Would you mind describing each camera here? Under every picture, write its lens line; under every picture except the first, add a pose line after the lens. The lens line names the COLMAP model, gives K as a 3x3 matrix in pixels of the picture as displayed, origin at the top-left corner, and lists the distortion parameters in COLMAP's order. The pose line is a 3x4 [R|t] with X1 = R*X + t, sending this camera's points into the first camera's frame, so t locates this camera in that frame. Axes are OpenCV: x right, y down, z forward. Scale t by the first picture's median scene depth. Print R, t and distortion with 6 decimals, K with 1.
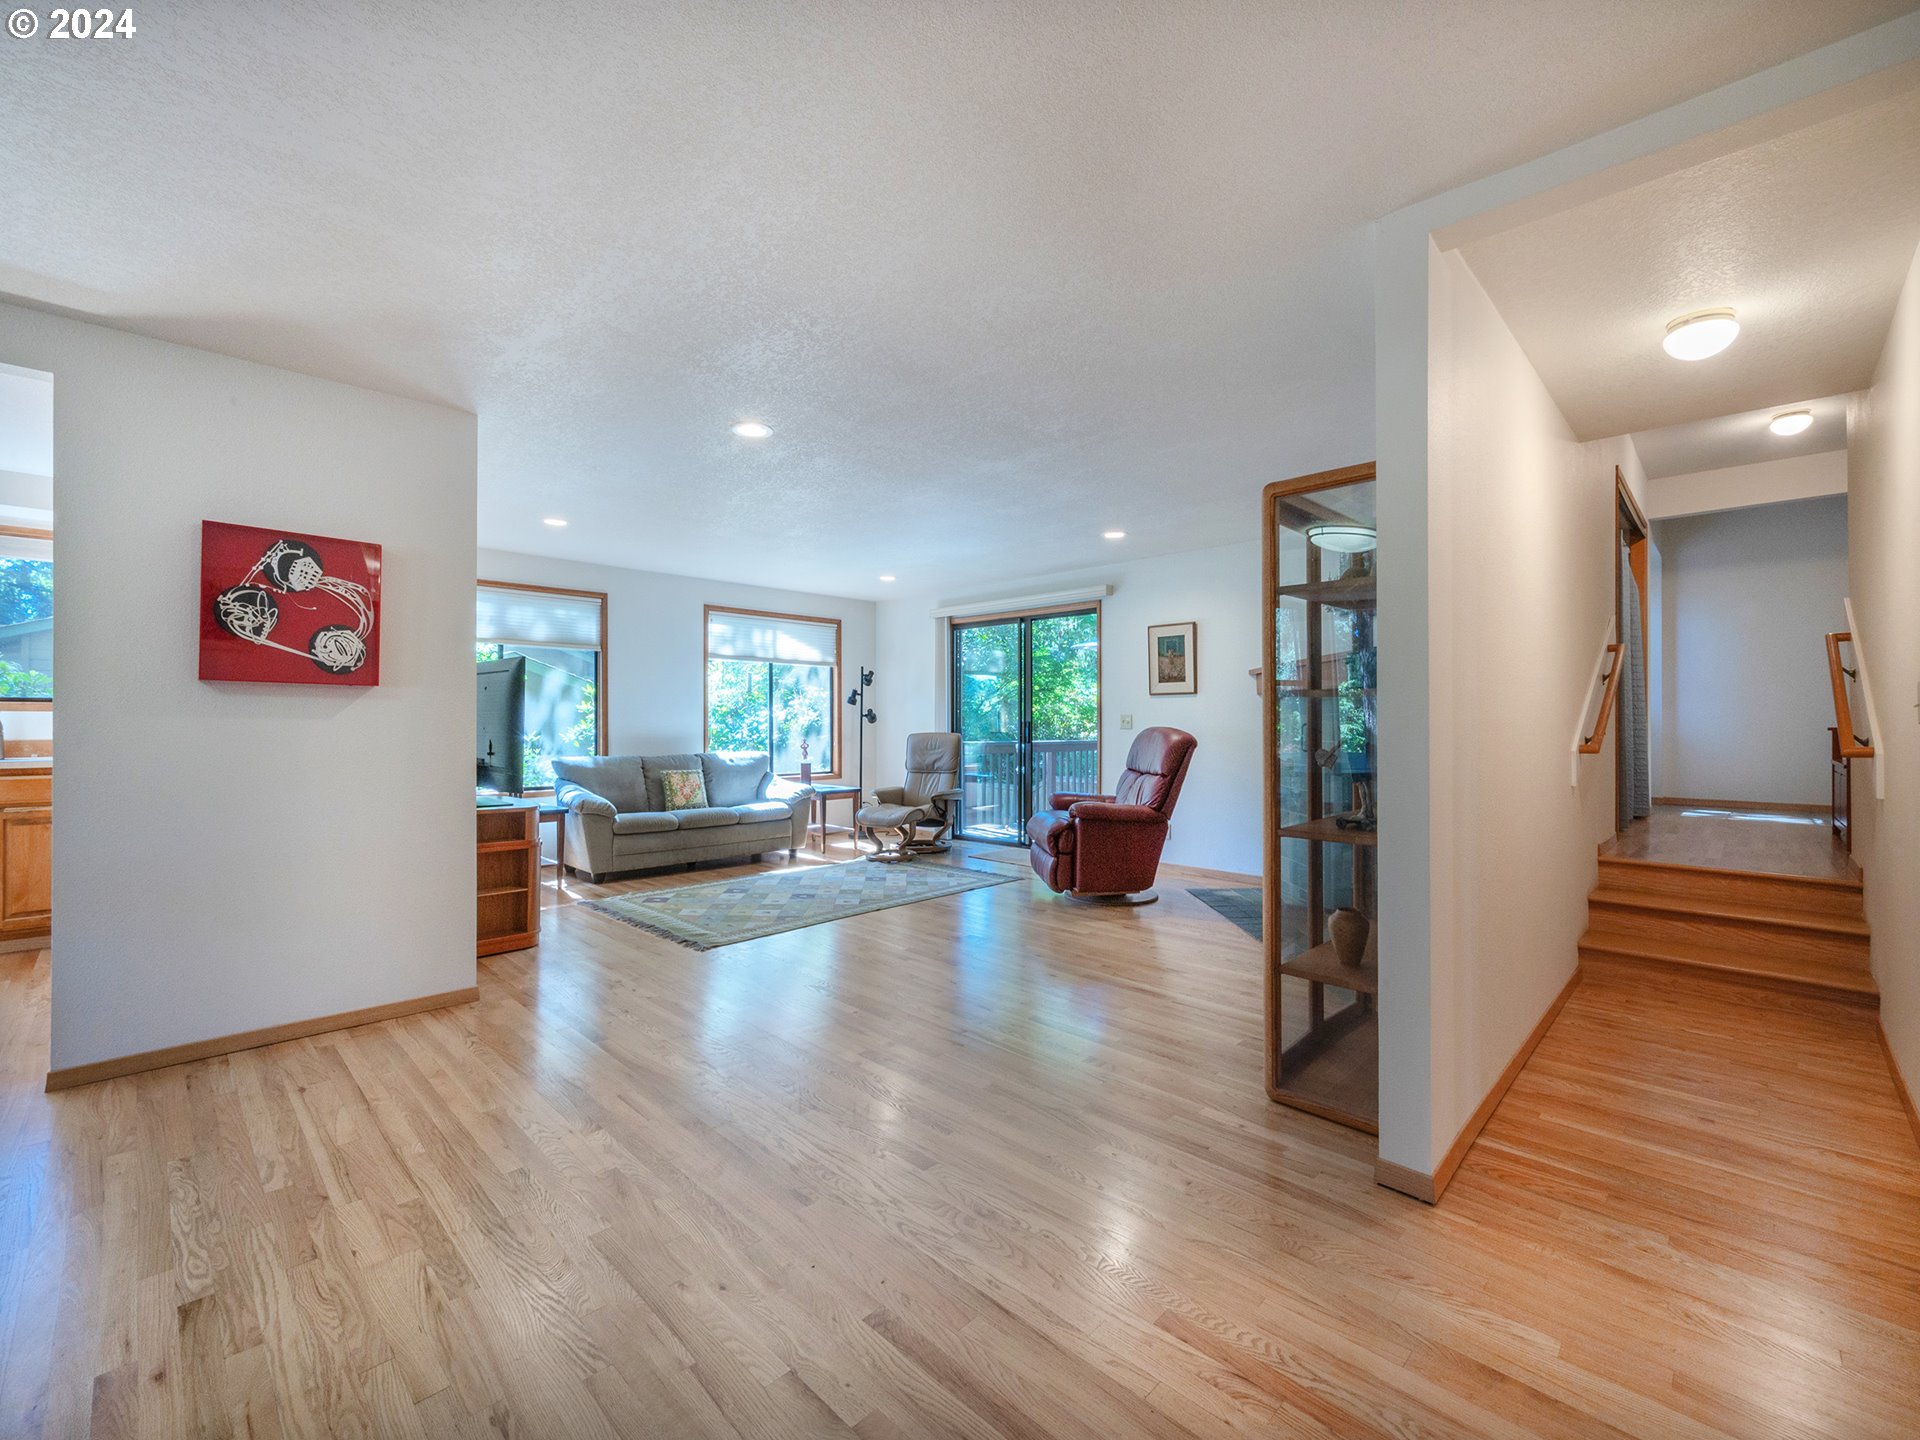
lens RADIAL K [[805.0, 0, 955.3], [0, 805.0, 717.0], [0, 0, 1]] dist [-0.003488, 0.000355]
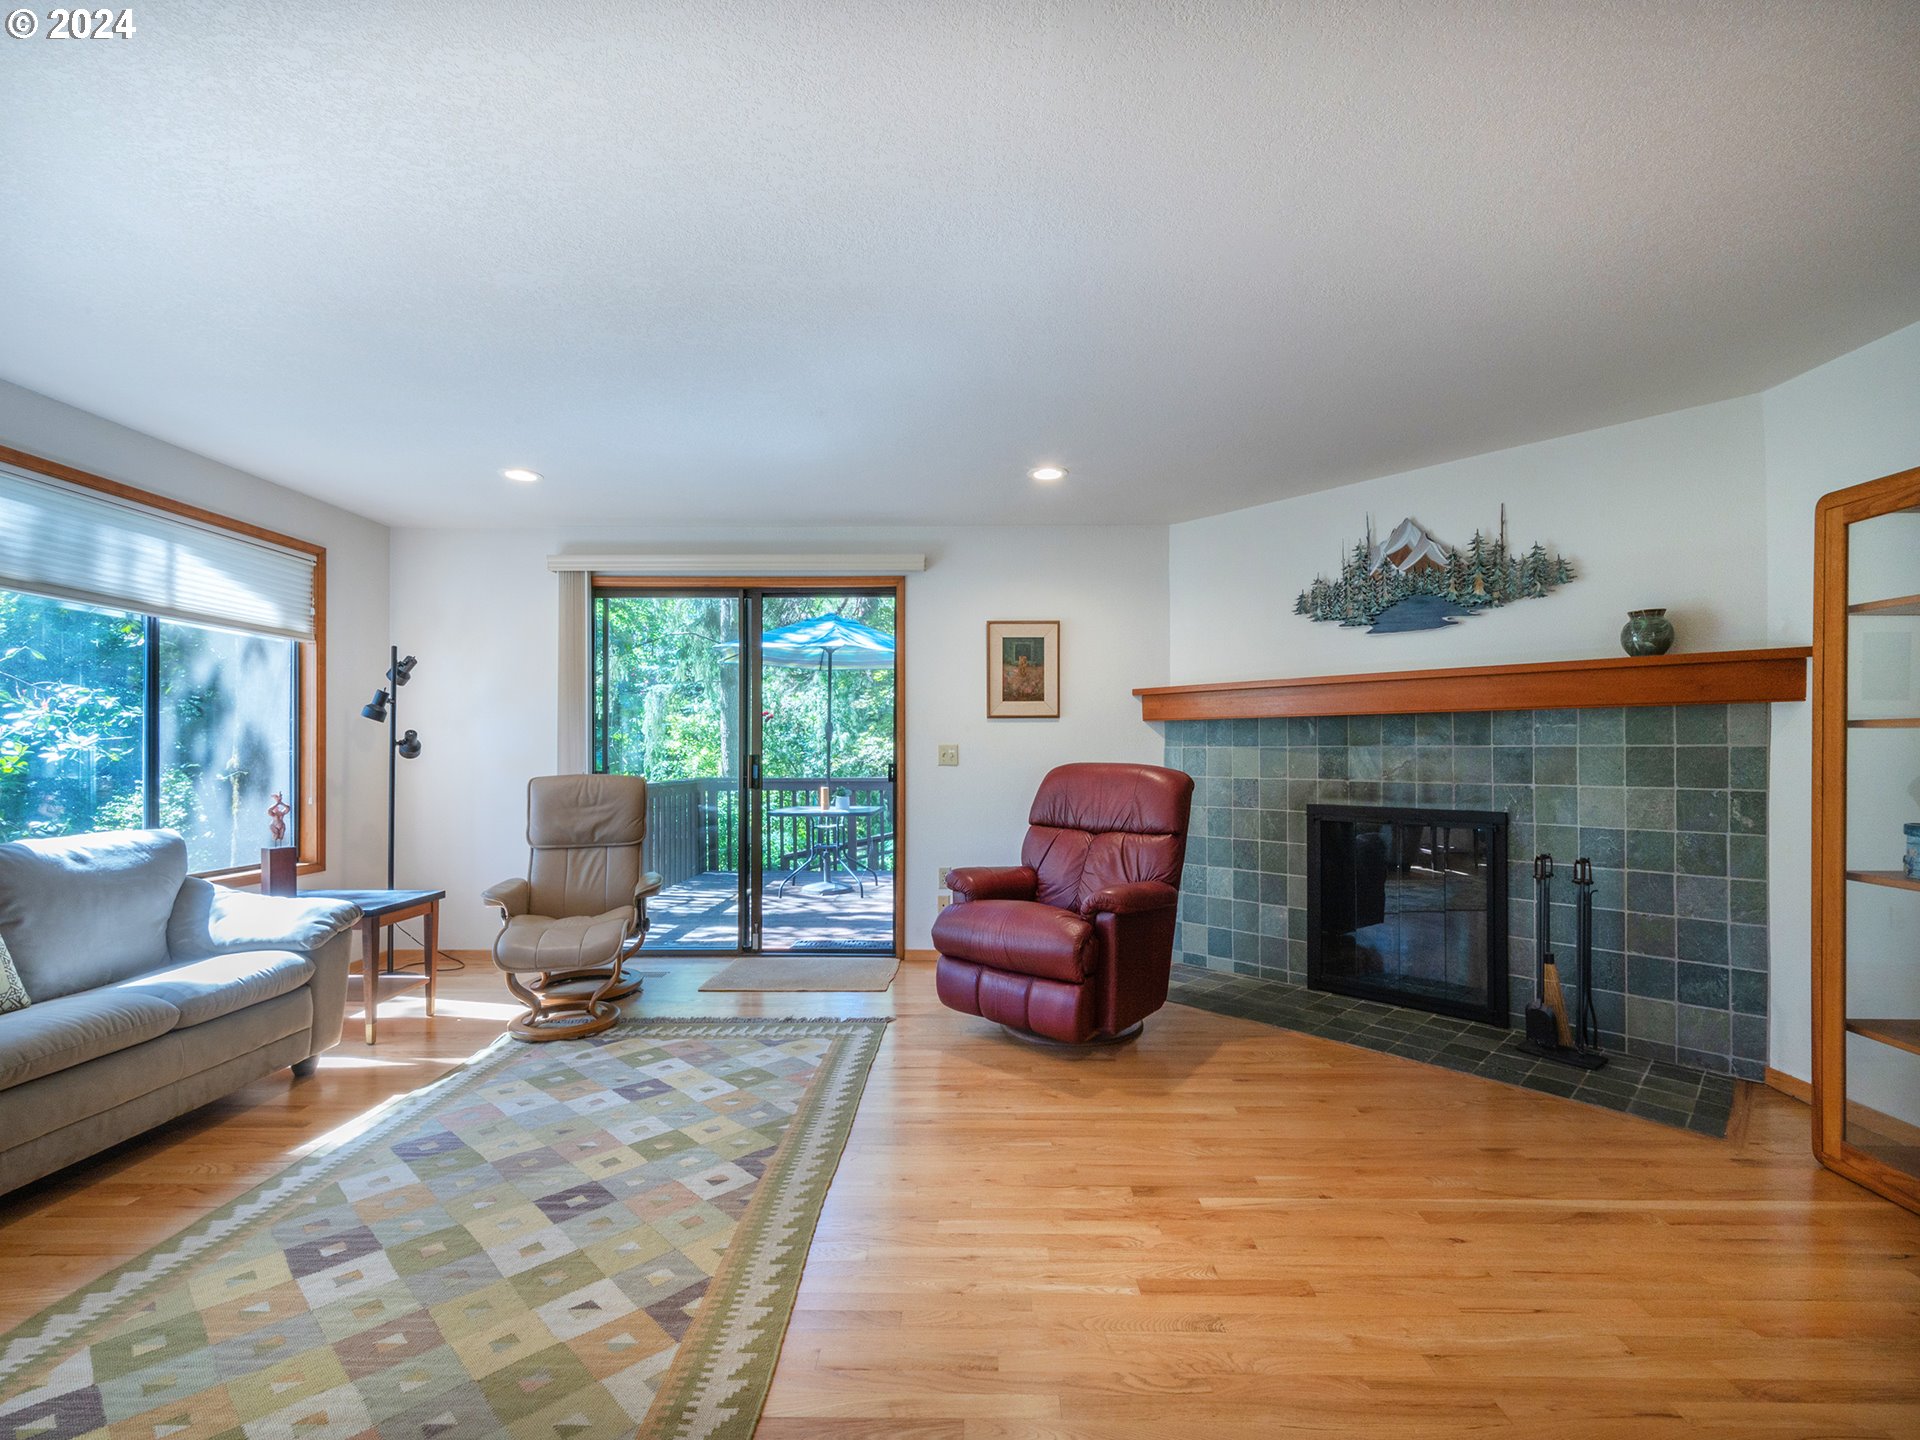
lens RADIAL K [[805.0, 0, 965.0], [0, 805.0, 750.7], [0, 0, 1]] dist [-0.003488, 0.000355]
pose [[0.716381, 0.001341, 0.697708, -0.264196], [-0.003490, 0.999993, 0.001661, 0.001007], [-0.697701, -0.003625, 0.716380, 0.488766]]
